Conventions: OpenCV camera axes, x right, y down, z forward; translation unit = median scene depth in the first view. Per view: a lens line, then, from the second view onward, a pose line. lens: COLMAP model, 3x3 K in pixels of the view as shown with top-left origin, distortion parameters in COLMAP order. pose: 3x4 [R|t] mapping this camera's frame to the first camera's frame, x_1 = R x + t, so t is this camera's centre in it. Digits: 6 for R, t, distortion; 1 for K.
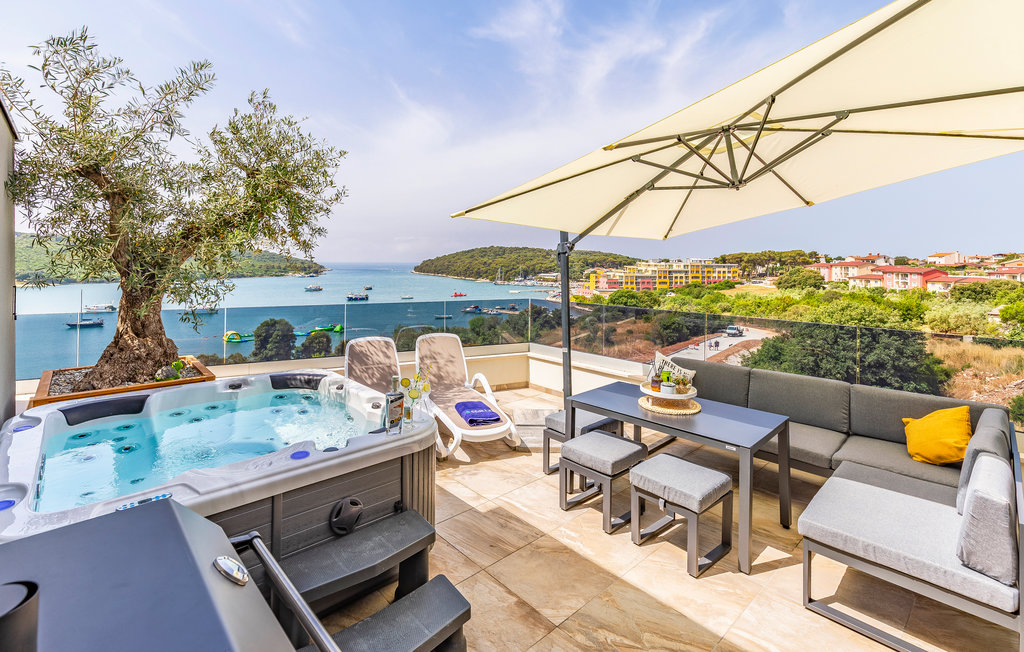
lens RADIAL K [[464.0, 0, 465.9], [0, 464.0, 269.7], [0, 0, 1]] dist [0.010138, -0.001636]
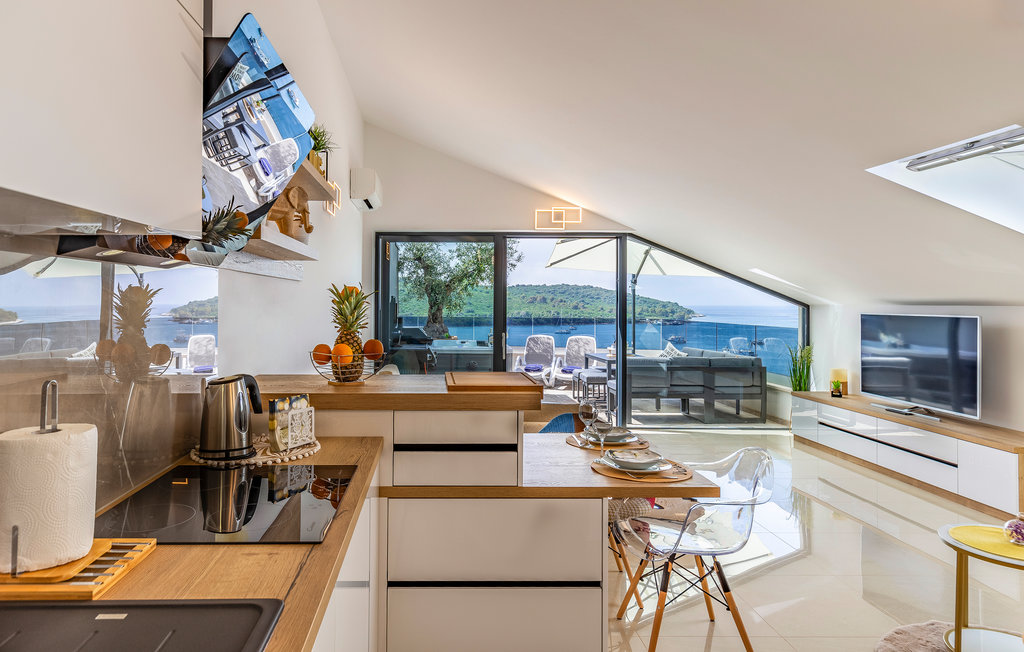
lens RADIAL K [[632.5, 0, 426.4], [0, 632.5, 300.0], [0, 0, 1]] dist [-0.020551, 0.004732]
pose [[0.755633, -0.004841, -0.654977, 1.349243], [-0.012023, 0.999702, -0.021260, 0.087240], [0.654884, 0.023940, 0.755350, -1.437691]]
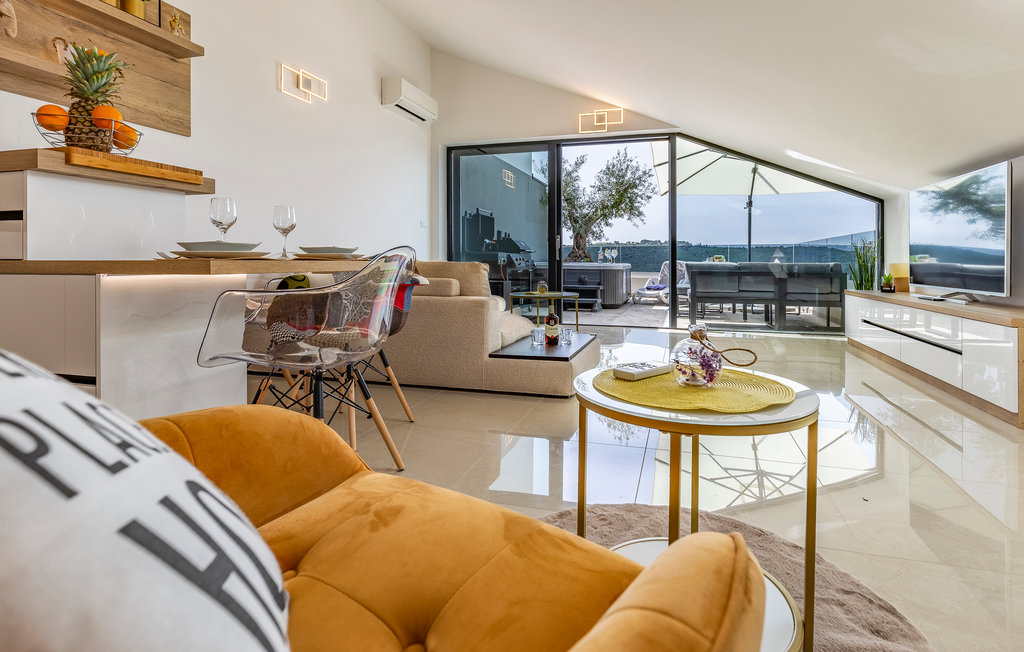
lens RADIAL K [[507.2, 0, 549.6], [0, 507.2, 261.6], [0, 0, 1]] dist [-0.028899, -0.000623]
pose [[0.564698, -0.005941, -0.825276, 1.586009], [-0.016707, 0.999687, -0.018629, 0.252633], [0.825128, 0.024308, 0.564422, -0.793277]]
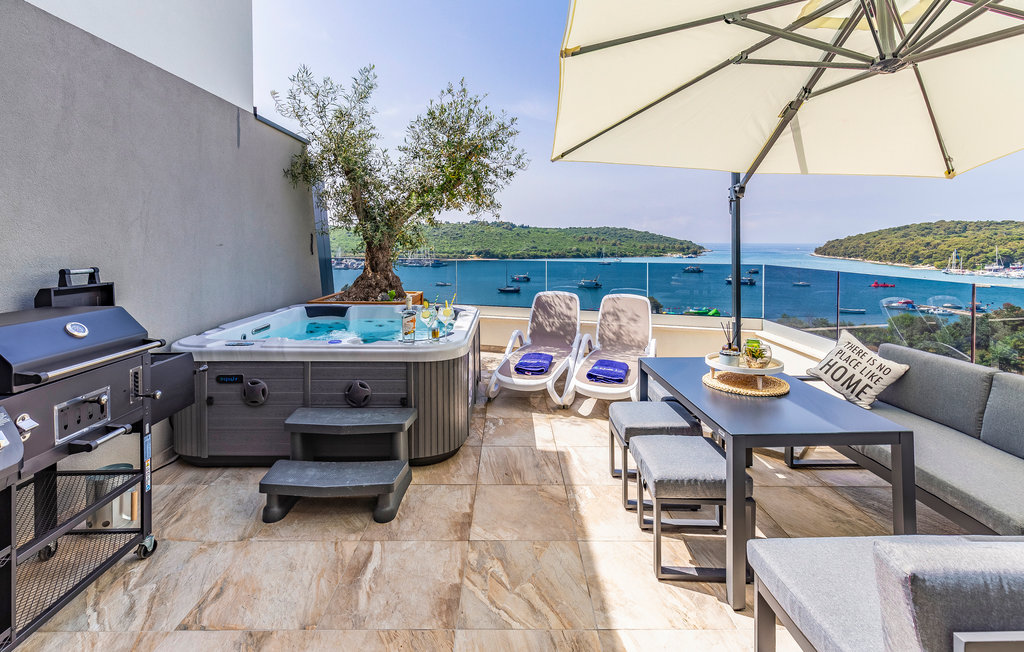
lens RADIAL K [[464.0, 0, 515.6], [0, 464.0, 262.9], [0, 0, 1]] dist [0.010138, -0.001636]
pose [[0.770409, 0.027200, -0.636970, 0.509683], [-0.011063, 0.999509, 0.029301, 0.064702], [0.637455, -0.015526, 0.770332, 0.155195]]
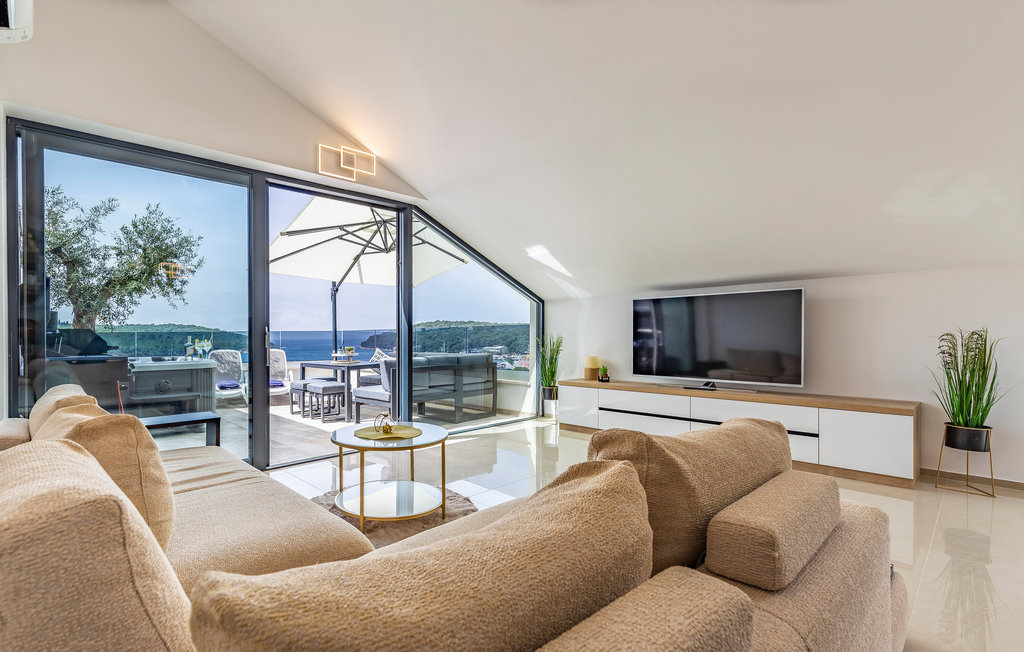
lens RADIAL K [[464.0, 0, 405.6], [0, 464.0, 339.1], [0, 0, 1]] dist [0.010138, -0.001636]
pose [[0.999548, -0.017299, -0.024606, 0.597127], [0.016914, 0.999733, -0.015763, 0.184215], [0.024872, 0.015340, 0.999573, -0.780766]]
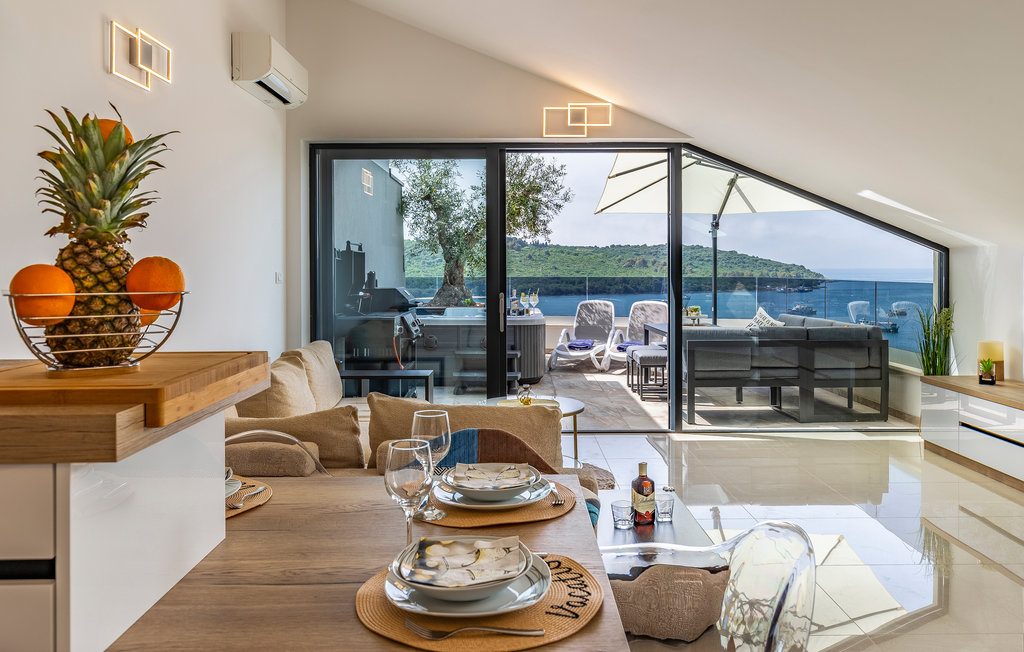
lens RADIAL K [[760.4, 0, 528.8], [0, 760.4, 275.3], [0, 0, 1]] dist [-0.014193, 0.004653]
pose [[0.774368, -0.001153, -0.632734, 1.299316], [-0.004919, 0.999957, -0.007842, 0.118506], [0.632716, 0.009185, 0.774329, -1.017927]]
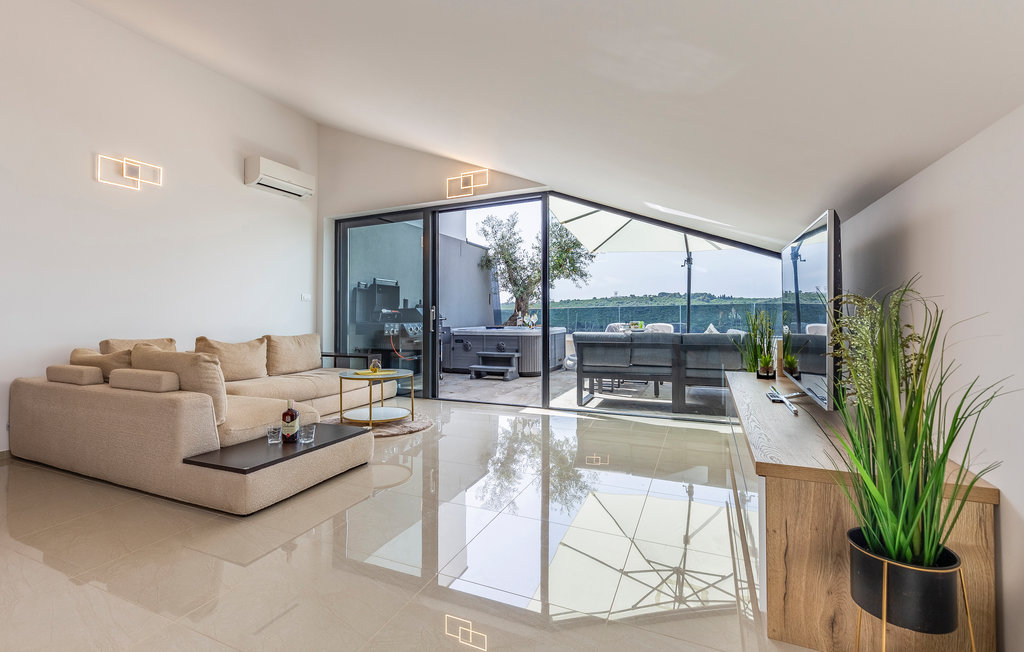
lens RADIAL K [[483.5, 0, 468.3], [0, 483.5, 315.3], [0, 0, 1]] dist [0.002982, -0.000069]
pose [[0.382475, -0.014892, -0.923846, 1.675404], [-0.004679, 0.999826, -0.018054, 0.194539], [0.923954, 0.011228, 0.382339, -0.345259]]
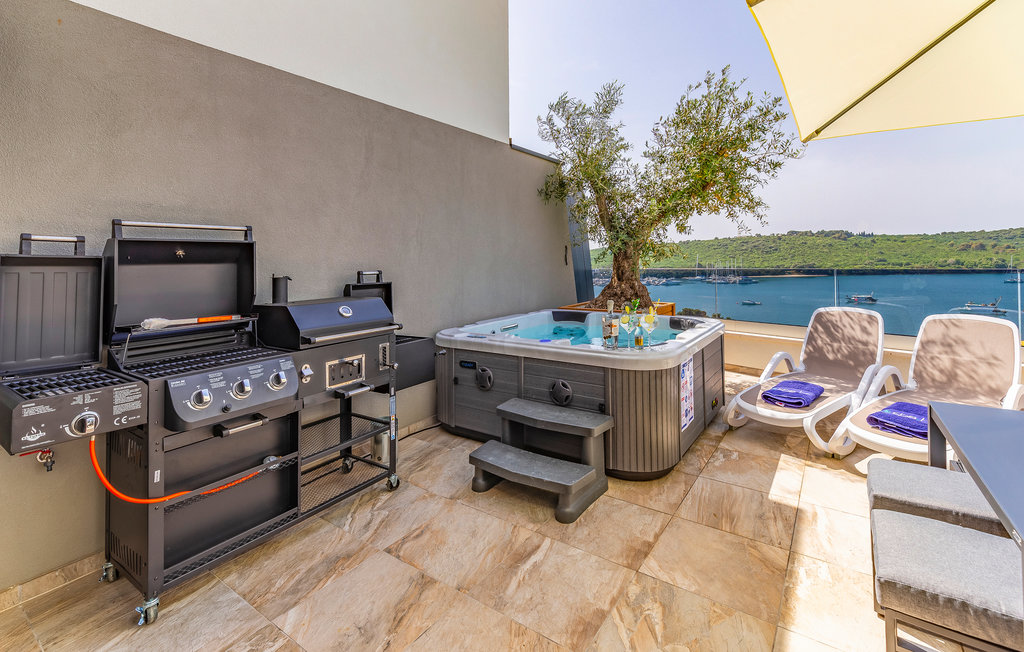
lens RADIAL K [[464.0, 0, 523.9], [0, 464.0, 269.5], [0, 0, 1]] dist [0.010138, -0.001636]
pose [[0.257662, 0.007099, -0.966209, 0.569940], [0.005863, 0.999943, 0.008910, 0.086204], [0.966217, -0.007961, 0.257606, 0.303746]]
